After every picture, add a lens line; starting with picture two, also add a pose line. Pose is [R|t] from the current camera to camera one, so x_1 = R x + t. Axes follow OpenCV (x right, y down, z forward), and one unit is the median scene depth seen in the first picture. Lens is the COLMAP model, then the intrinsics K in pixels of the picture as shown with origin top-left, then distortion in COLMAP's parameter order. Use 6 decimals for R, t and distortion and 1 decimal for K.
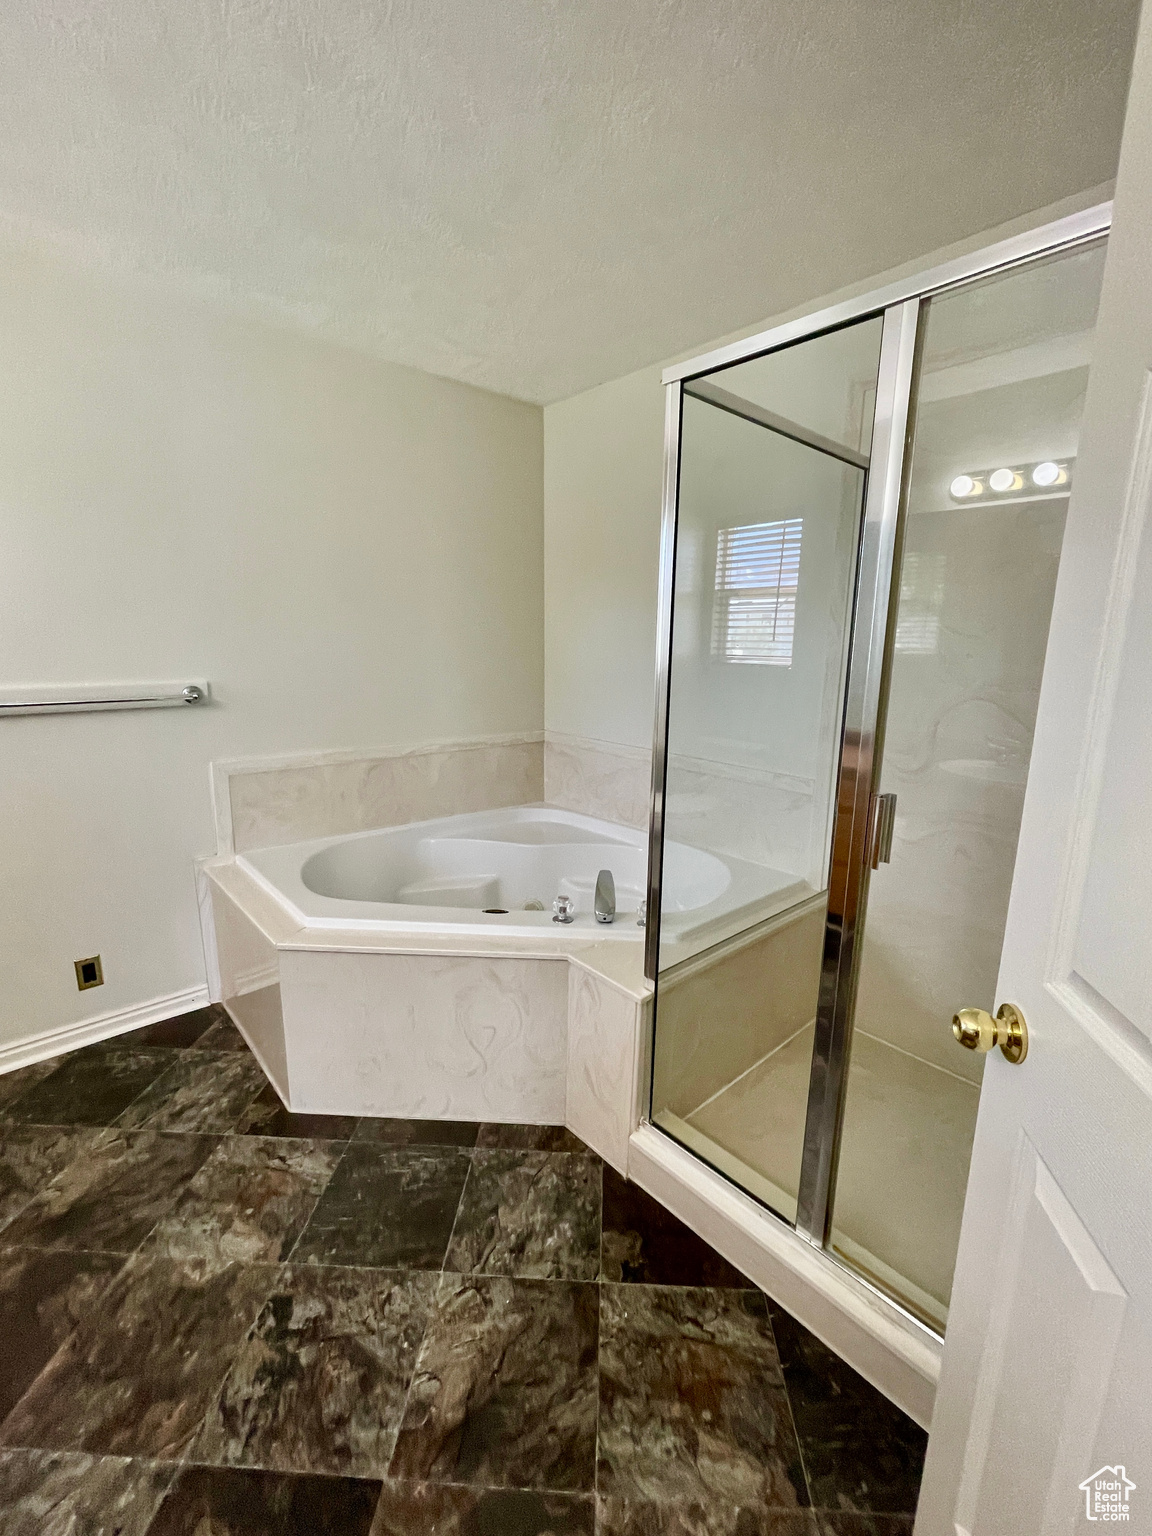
lens RADIAL K [[638.9, 0, 578.0], [0, 638.9, 765.9], [0, 0, 1]] dist [-0.000579, 0.000027]
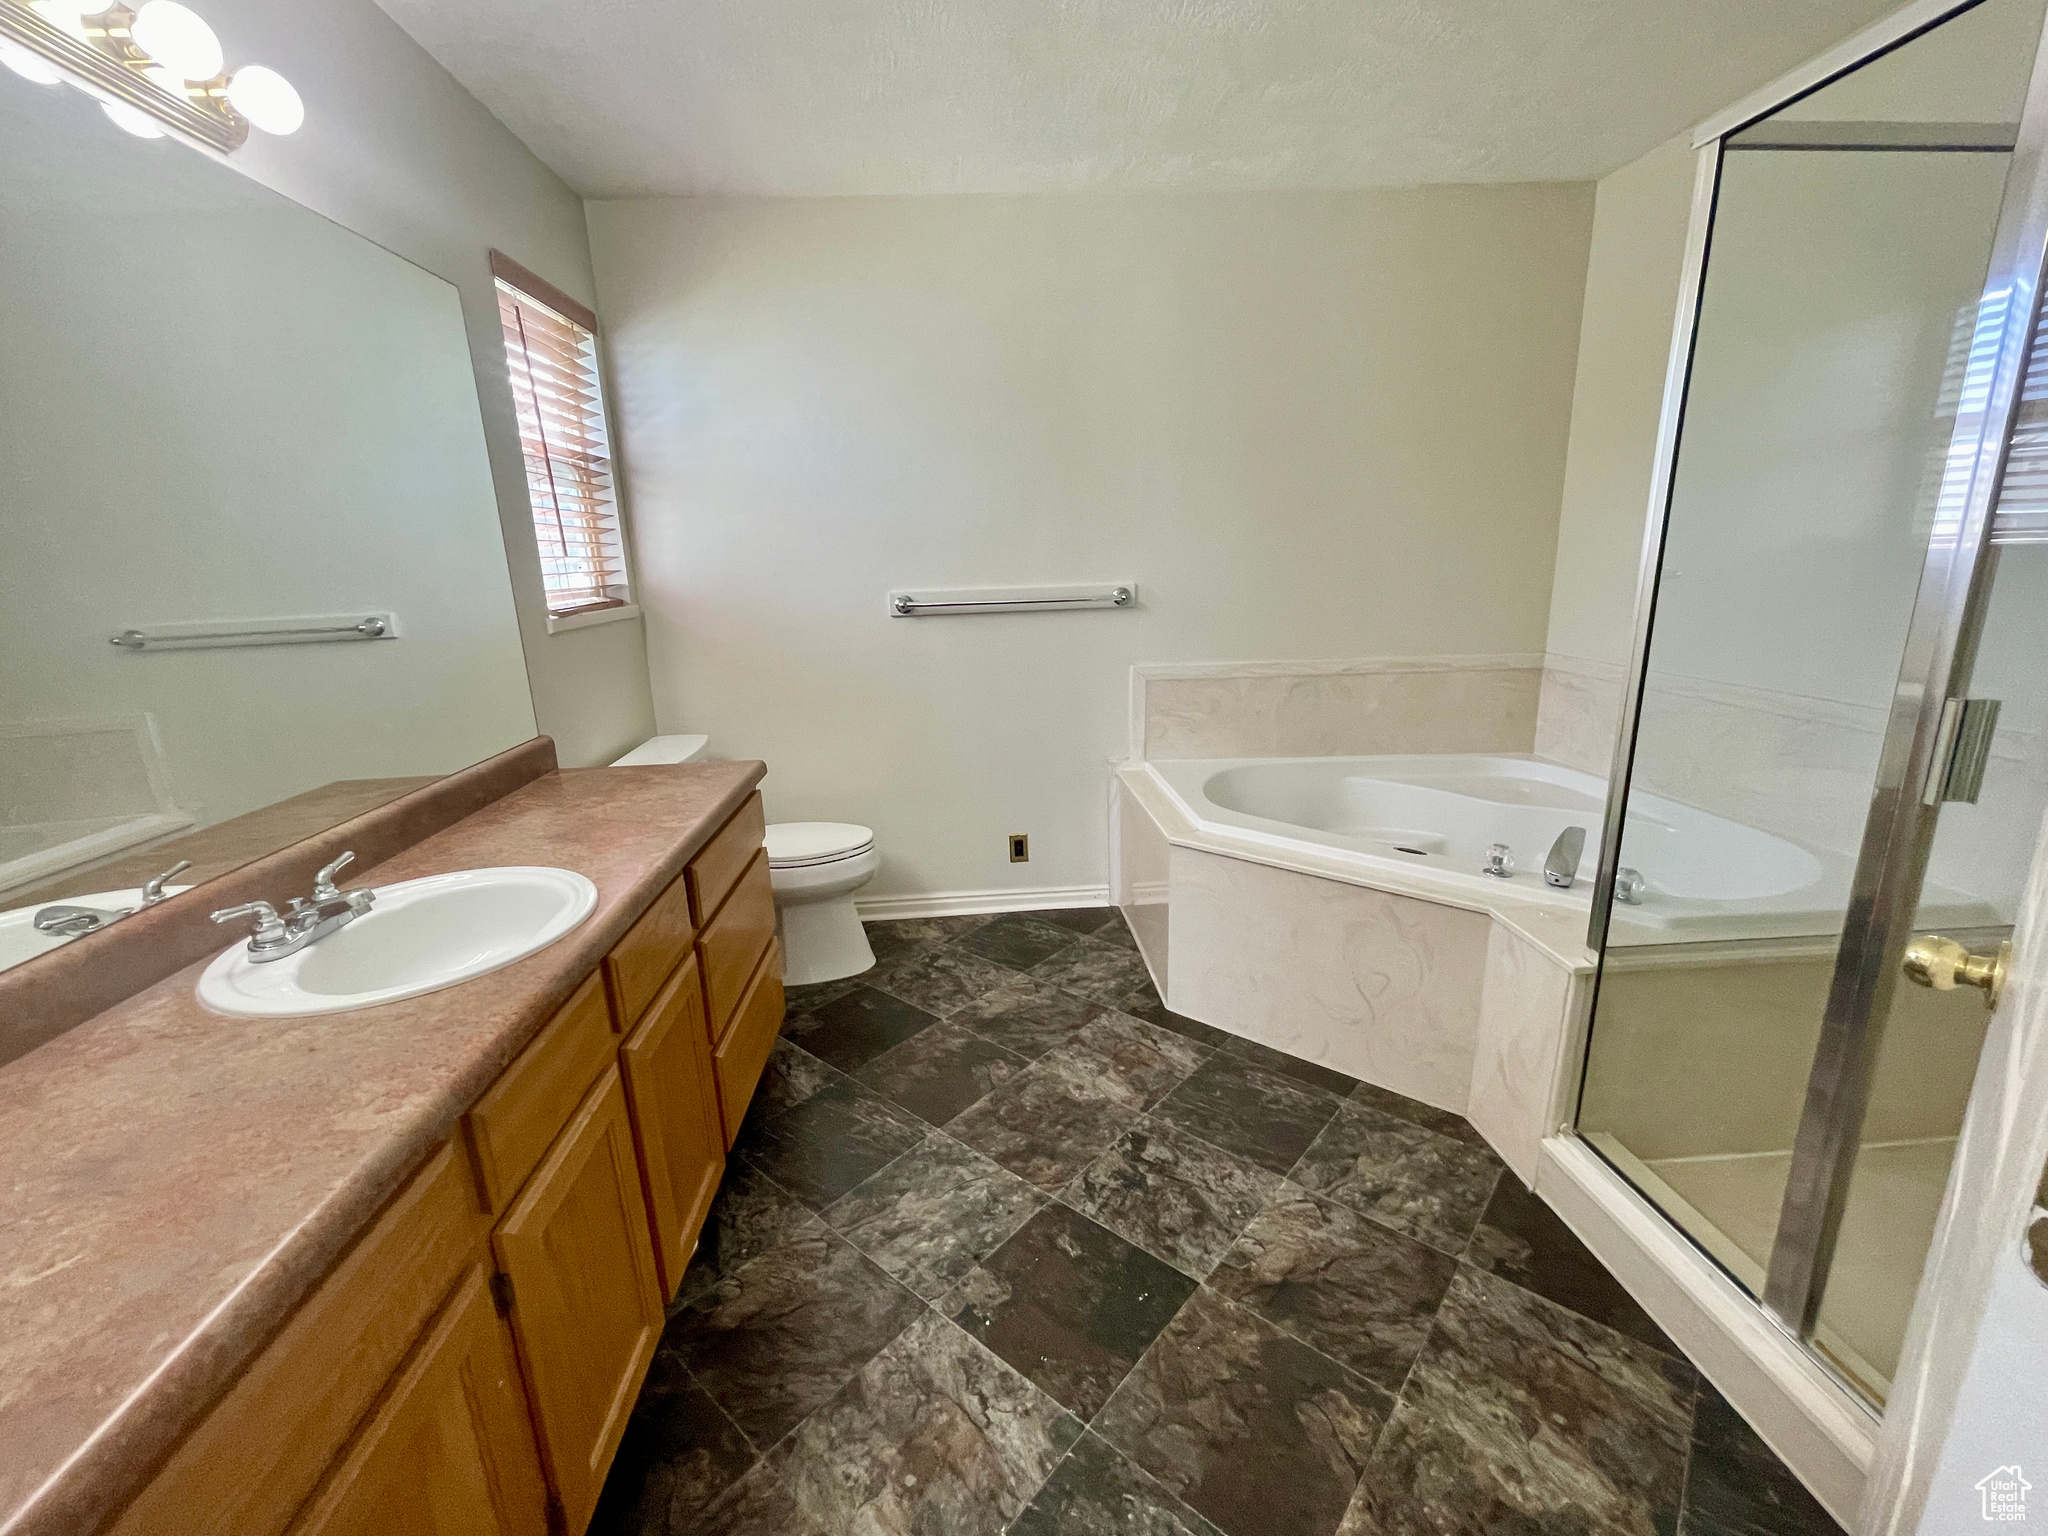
lens RADIAL K [[851.8, 0, 1024.0], [0, 851.8, 768.0], [0, 0, 1]] dist [-0.000579, 0.000027]
pose [[0.789886, 0.113257, -0.602705, 0.178962], [-0.079227, 0.993408, 0.082844, 0.093784], [0.608115, -0.017686, 0.793652, -0.254464]]
